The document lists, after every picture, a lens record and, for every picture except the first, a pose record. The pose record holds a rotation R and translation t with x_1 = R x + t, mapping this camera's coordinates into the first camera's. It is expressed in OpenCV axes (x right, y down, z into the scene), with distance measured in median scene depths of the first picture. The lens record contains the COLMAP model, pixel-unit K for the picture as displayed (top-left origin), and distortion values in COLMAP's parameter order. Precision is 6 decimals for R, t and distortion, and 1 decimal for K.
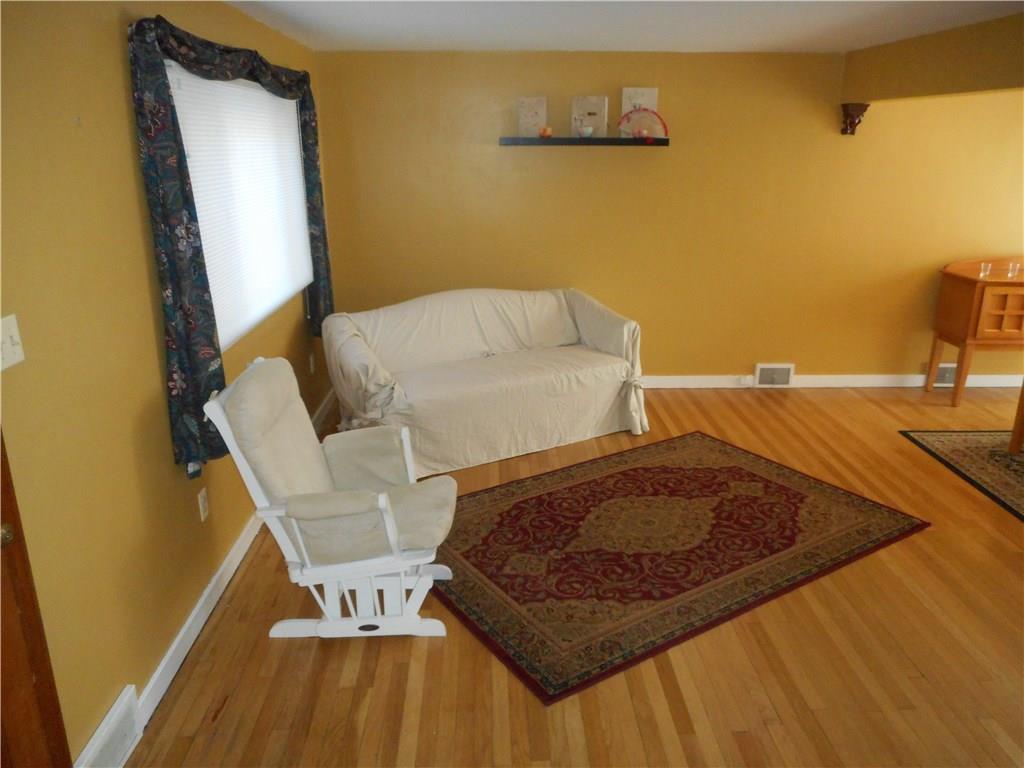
lens RADIAL K [[782.8, 0, 514.1], [0, 782.8, 382.4], [0, 0, 1]] dist [0.009063, 0.020846]
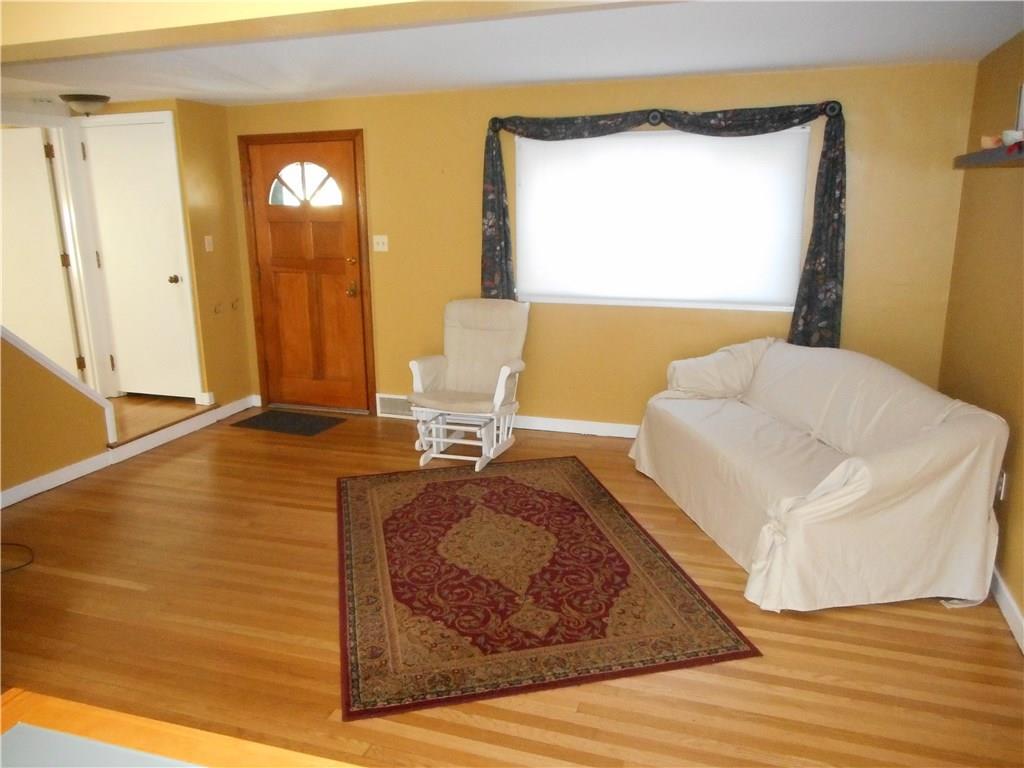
lens RADIAL K [[782.8, 0, 515.1], [0, 782.8, 382.8], [0, 0, 1]] dist [0.009063, 0.020846]
pose [[-0.350959, 0.230627, -0.907546, 0.933783], [-0.265081, 0.905080, 0.332510, -0.318050], [0.898087, 0.357270, -0.256512, 1.090884]]
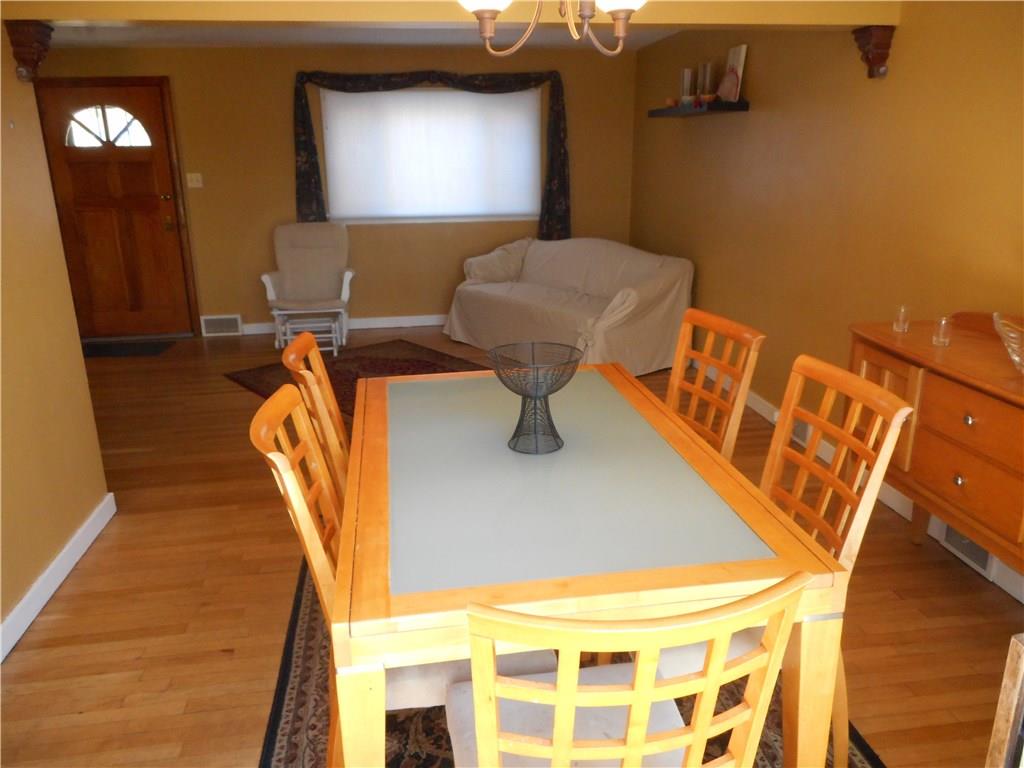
lens RADIAL K [[782.8, 0, 505.9], [0, 782.8, 382.7], [0, 0, 1]] dist [0.009063, 0.020846]
pose [[0.112451, 0.290239, -0.950324, 1.378827], [-0.282086, 0.926367, 0.249543, -0.211721], [0.952776, 0.240012, 0.186043, 0.835380]]
